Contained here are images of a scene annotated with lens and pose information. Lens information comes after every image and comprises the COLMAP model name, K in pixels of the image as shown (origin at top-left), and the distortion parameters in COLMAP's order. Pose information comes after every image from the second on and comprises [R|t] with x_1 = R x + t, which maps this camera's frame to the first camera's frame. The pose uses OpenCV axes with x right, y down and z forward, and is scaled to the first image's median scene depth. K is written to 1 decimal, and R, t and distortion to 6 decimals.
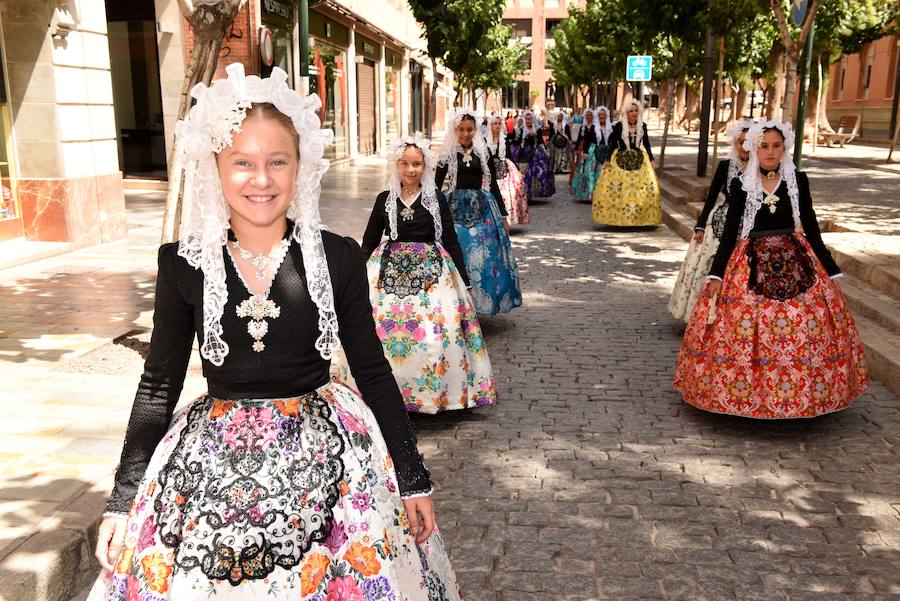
lens RADIAL K [[860.9, 0, 472.5], [0, 860.9, 273.1], [0, 0, 1]] dist [0.032176, 0.000000]
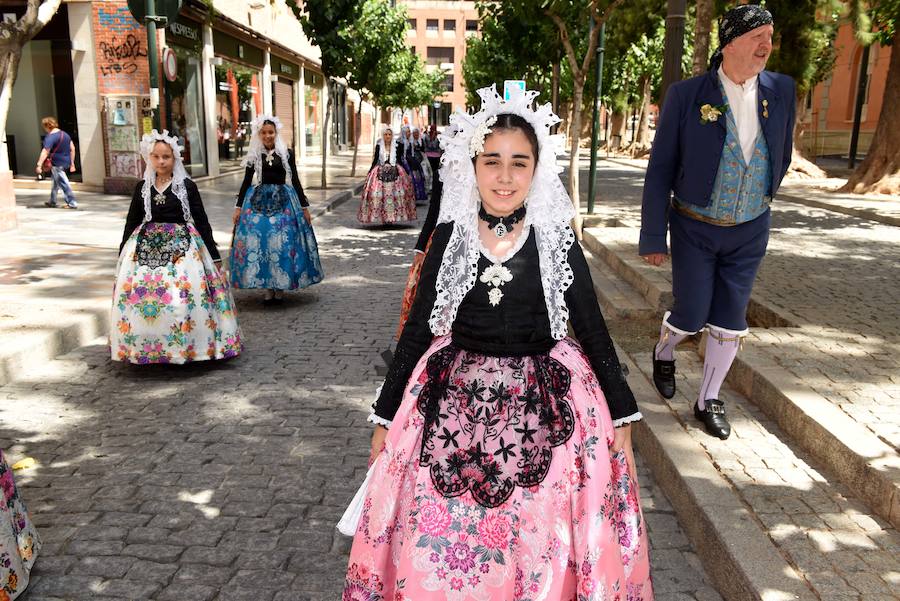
lens RADIAL K [[754.3, 0, 475.3], [0, 754.3, 294.2], [0, 0, 1]] dist [-0.015591, -0.000886]
pose [[0.996595, -0.000295, 0.082449, 0.122589], [-0.002188, 0.999547, 0.030018, 0.014084], [-0.082421, -0.030096, 0.996143, -0.038917]]
